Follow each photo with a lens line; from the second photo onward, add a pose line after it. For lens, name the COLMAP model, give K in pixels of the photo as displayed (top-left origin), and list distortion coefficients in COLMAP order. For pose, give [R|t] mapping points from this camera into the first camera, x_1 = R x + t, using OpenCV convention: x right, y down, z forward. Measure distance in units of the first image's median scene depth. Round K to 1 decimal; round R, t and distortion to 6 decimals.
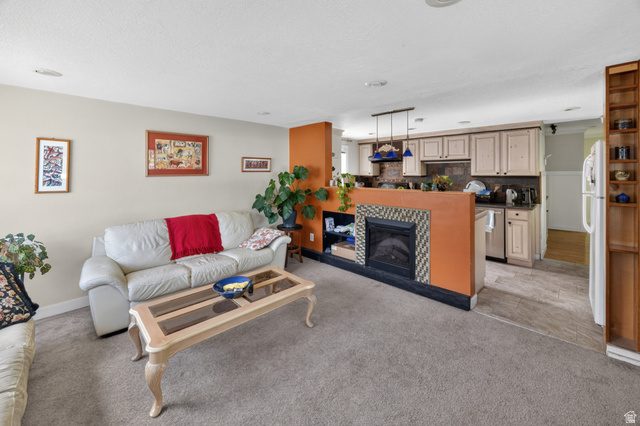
lens RADIAL K [[258.1, 0, 319.7], [0, 258.1, 173.4], [0, 0, 1]] dist [0.000532, 0.000175]
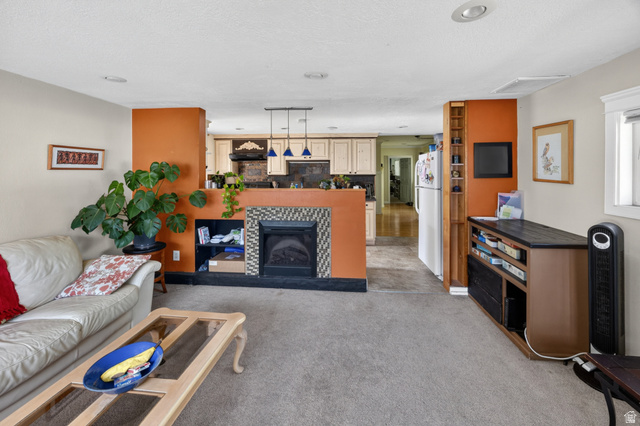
lens RADIAL K [[258.1, 0, 319.7], [0, 258.1, 173.4], [0, 0, 1]] dist [0.000532, 0.000175]
pose [[0.776308, 0.000268, 0.630353, -0.218774], [-0.001617, 0.999997, 0.001567, 0.001800], [-0.630351, -0.002235, 0.776307, 0.167241]]
